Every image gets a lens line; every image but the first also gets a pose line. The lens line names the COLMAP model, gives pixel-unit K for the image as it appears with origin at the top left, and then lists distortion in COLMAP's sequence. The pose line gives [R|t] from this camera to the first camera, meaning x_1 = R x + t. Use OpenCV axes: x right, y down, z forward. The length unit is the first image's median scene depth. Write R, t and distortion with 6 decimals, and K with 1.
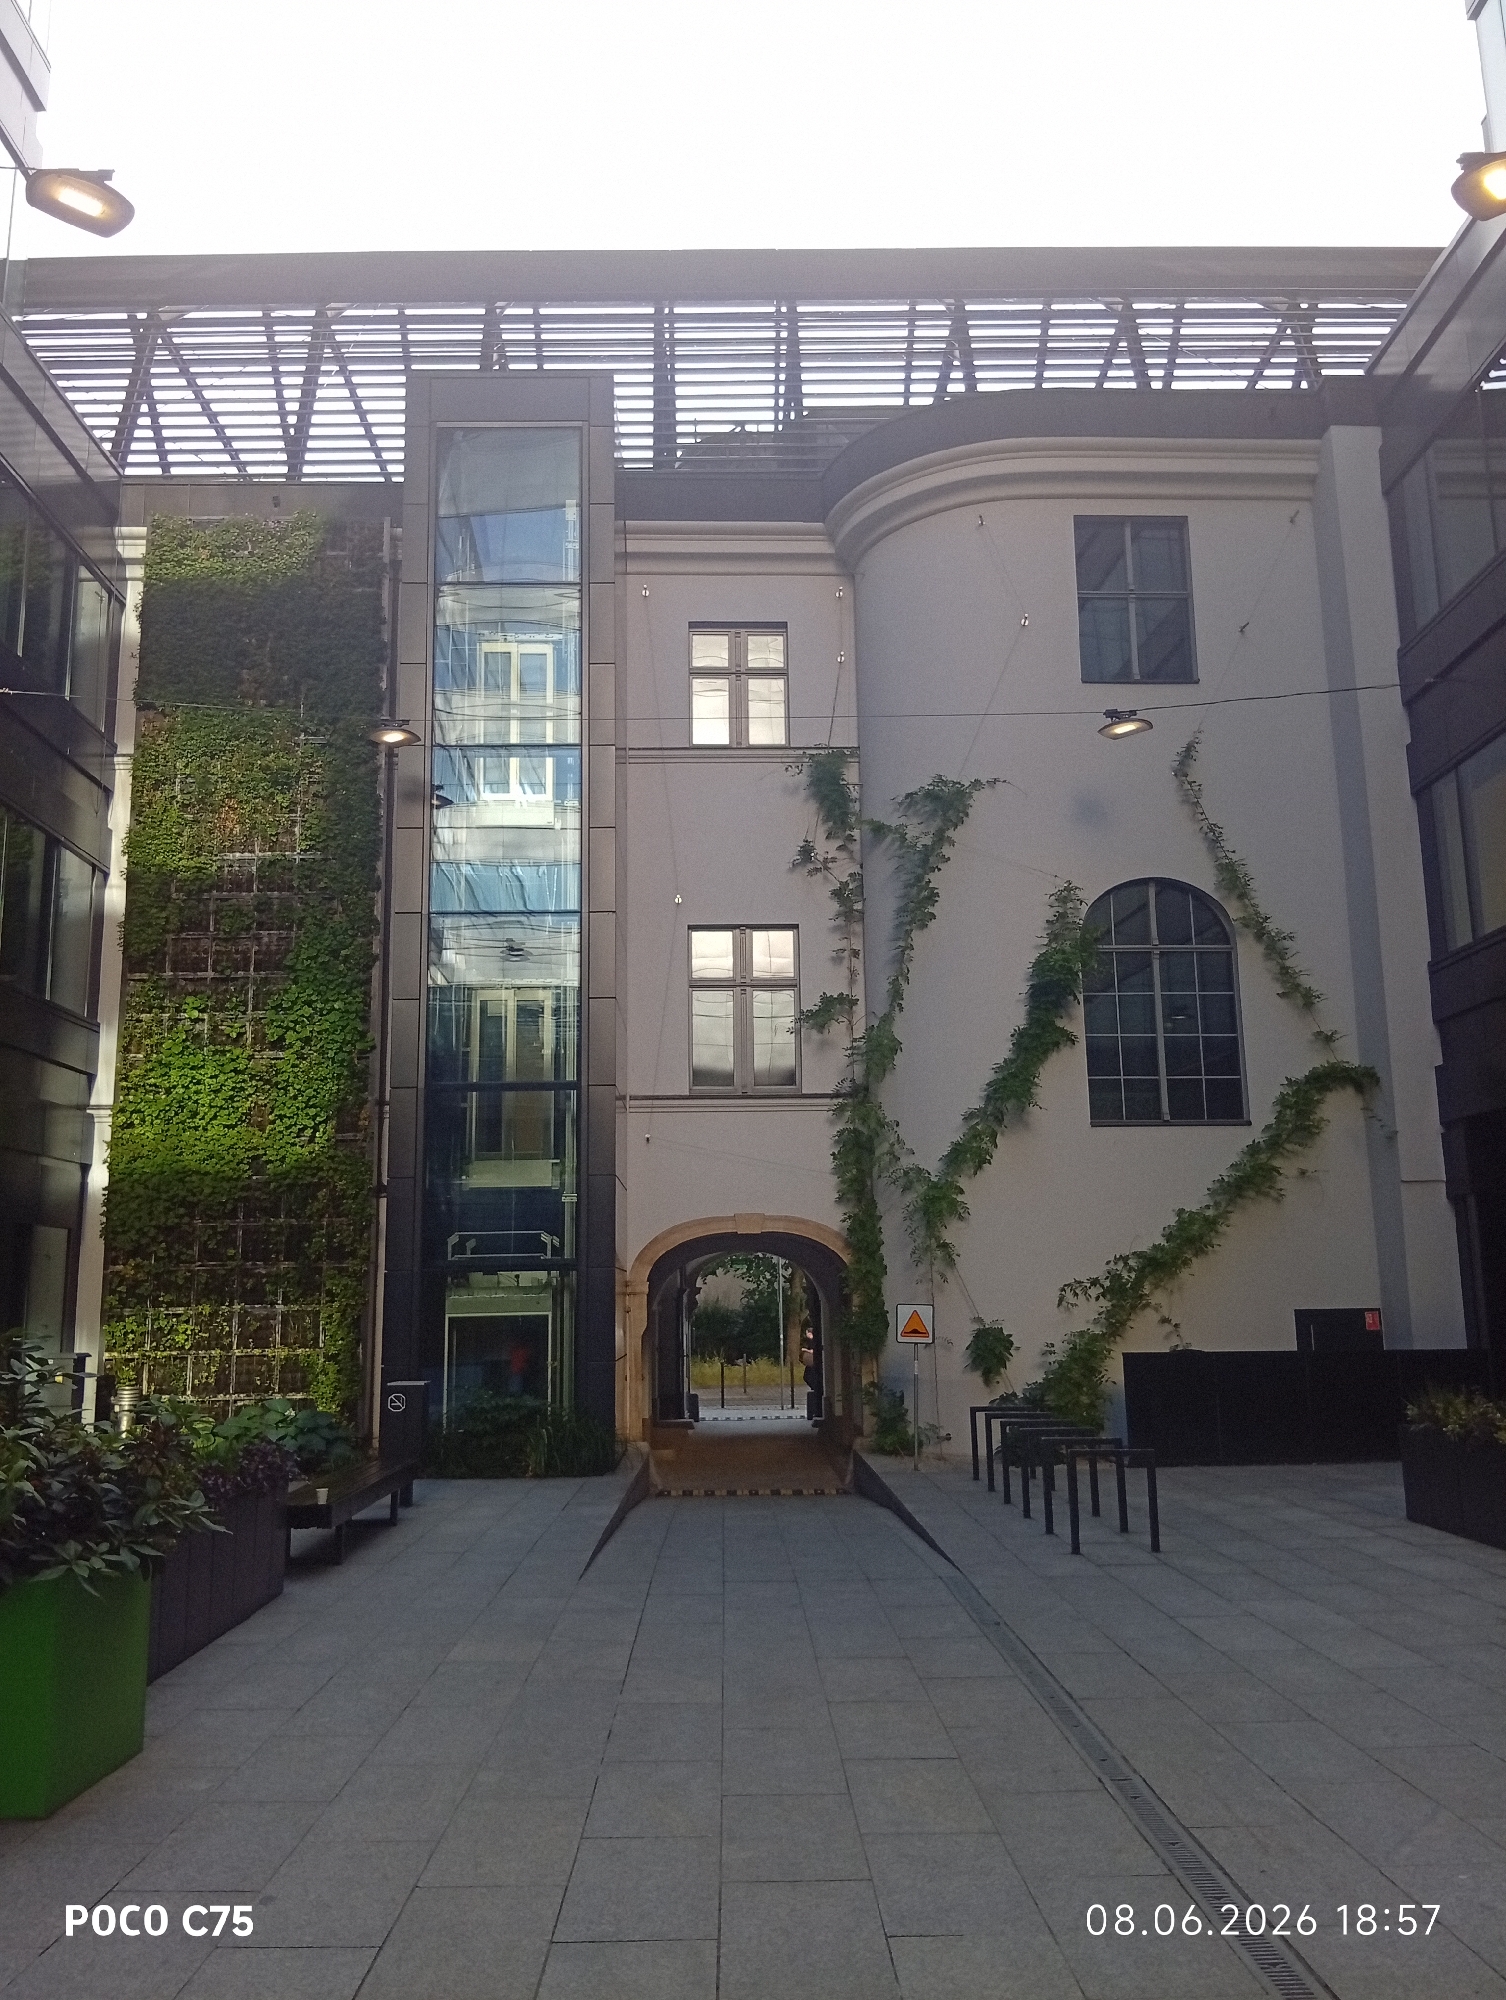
lens RADIAL K [[1620.6, 0, 753.0], [0, 1620.6, 1000.0], [0, 0, 1]] dist [-0.007158, -0.172863]
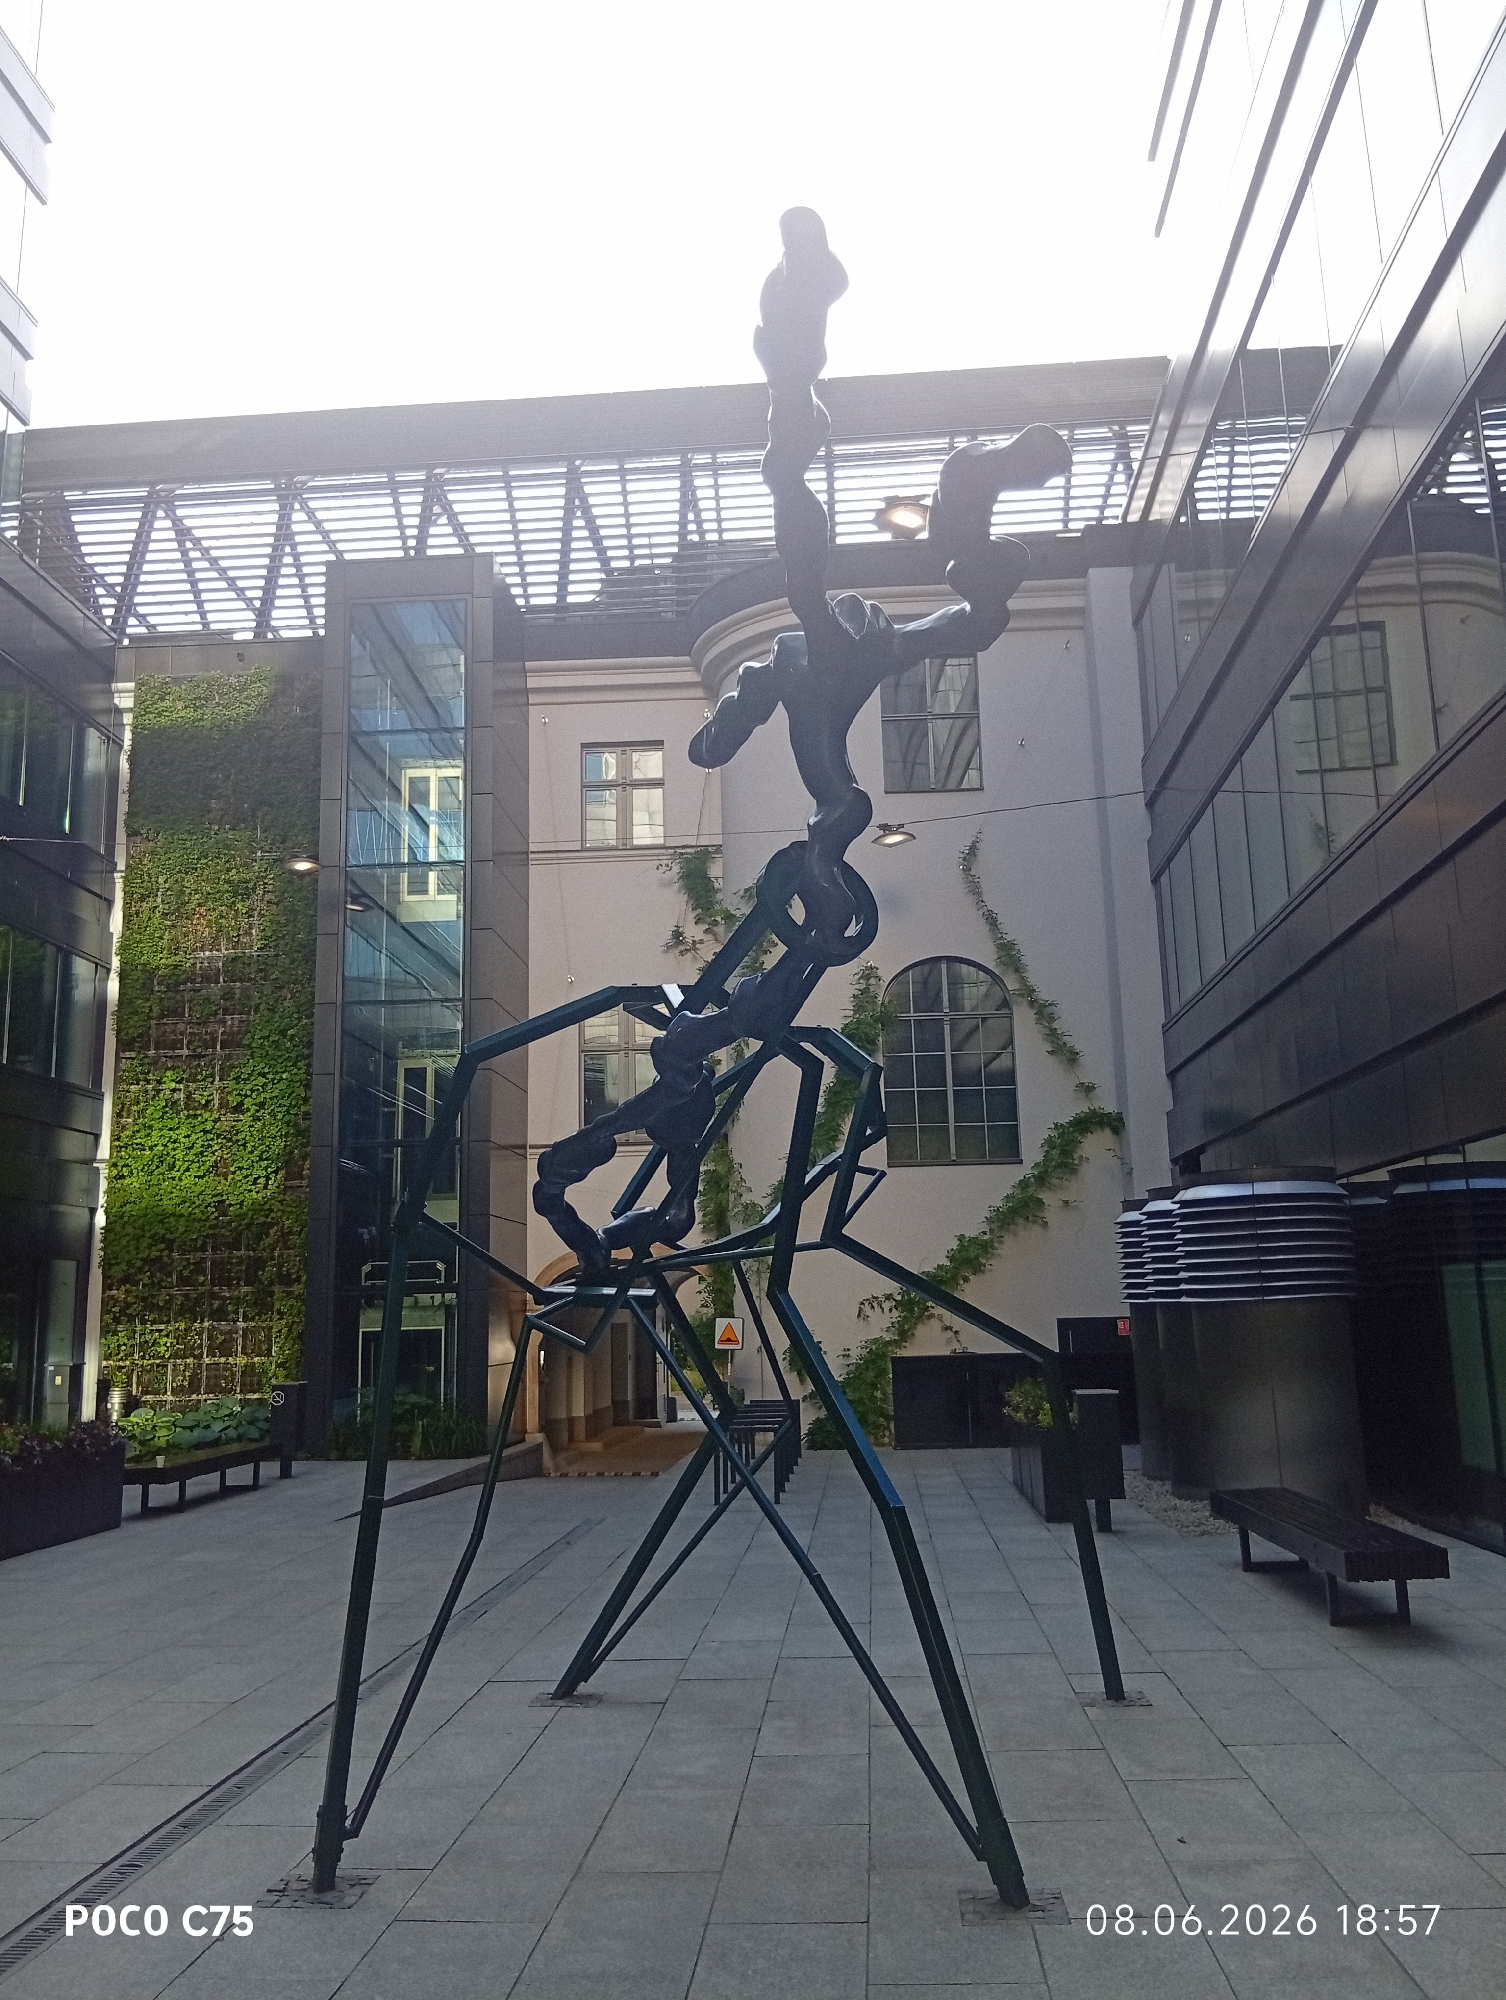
lens RADIAL K [[1597.4, 0, 760.5], [0, 1597.4, 978.3], [0, 0, 1]] dist [-0.002827, -0.256465]
pose [[0.997489, -0.025751, -0.065970, 0.183600], [0.024375, 0.999470, -0.021572, -0.035895], [0.066491, 0.019910, 0.997588, -0.178502]]
